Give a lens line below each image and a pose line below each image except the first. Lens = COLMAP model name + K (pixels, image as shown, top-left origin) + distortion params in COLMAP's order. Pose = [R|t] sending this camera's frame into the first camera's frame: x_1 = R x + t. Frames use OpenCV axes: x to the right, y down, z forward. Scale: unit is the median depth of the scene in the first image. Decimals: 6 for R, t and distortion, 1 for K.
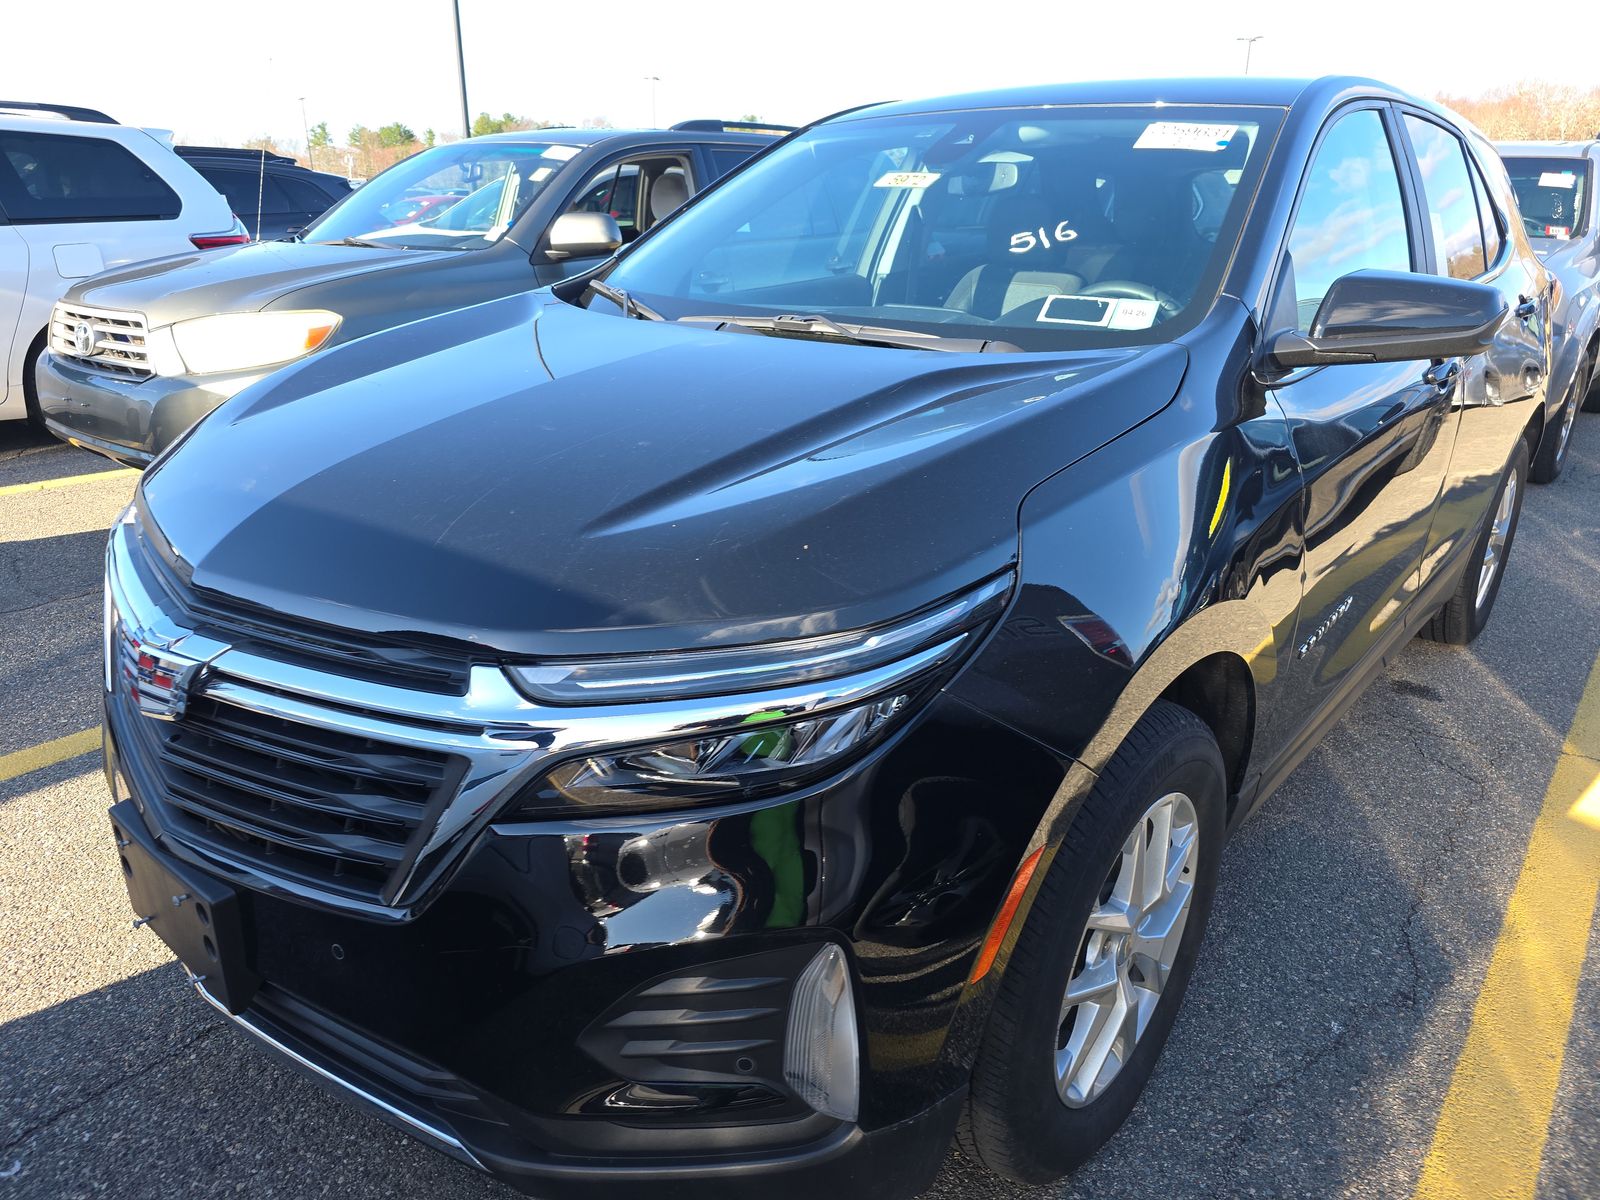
lens RADIAL K [[1058.6, 0, 790.7], [0, 1058.6, 587.5], [0, 0, 1]] dist [0.038351, -0.007909]
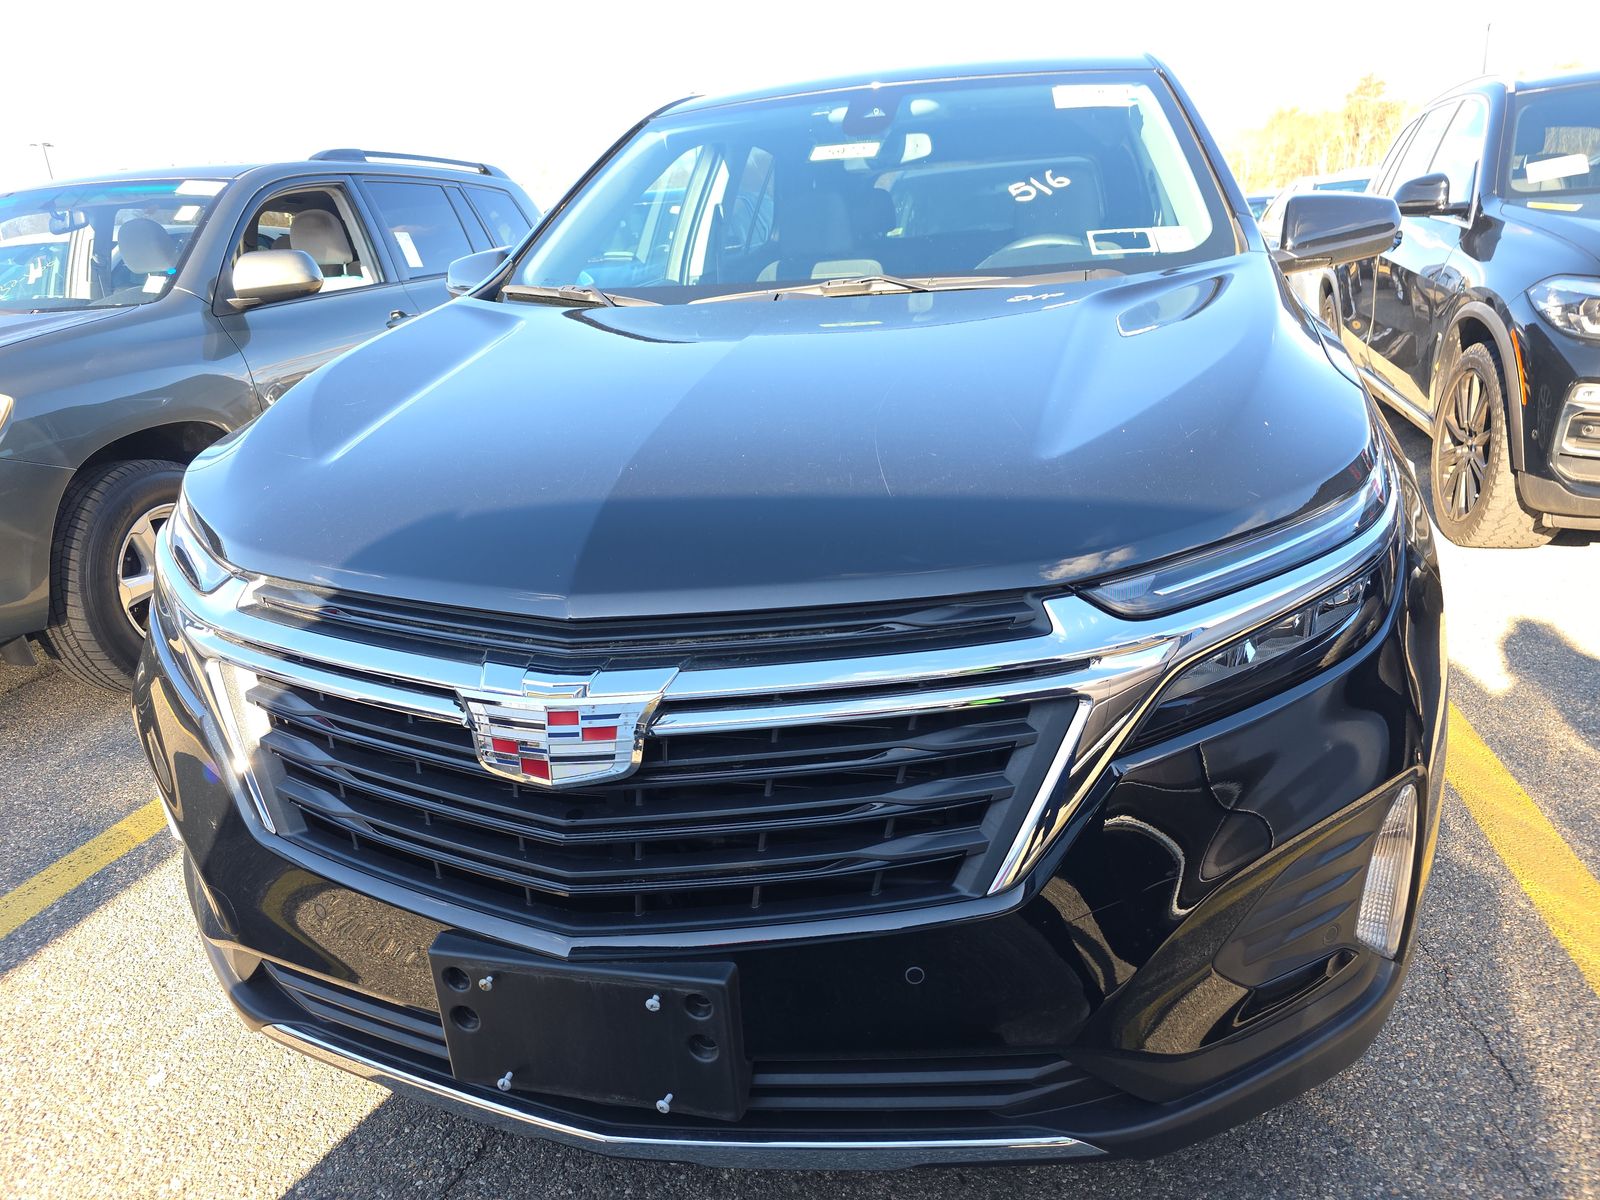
lens RADIAL K [[1058.6, 0, 798.3], [0, 1058.6, 601.8], [0, 0, 1]] dist [0.038351, -0.007909]
pose [[0.896509, -0.208150, 0.391083, -0.282270], [0.219234, 0.975530, 0.016649, 0.004329], [-0.384979, 0.070812, 0.920205, 0.080336]]
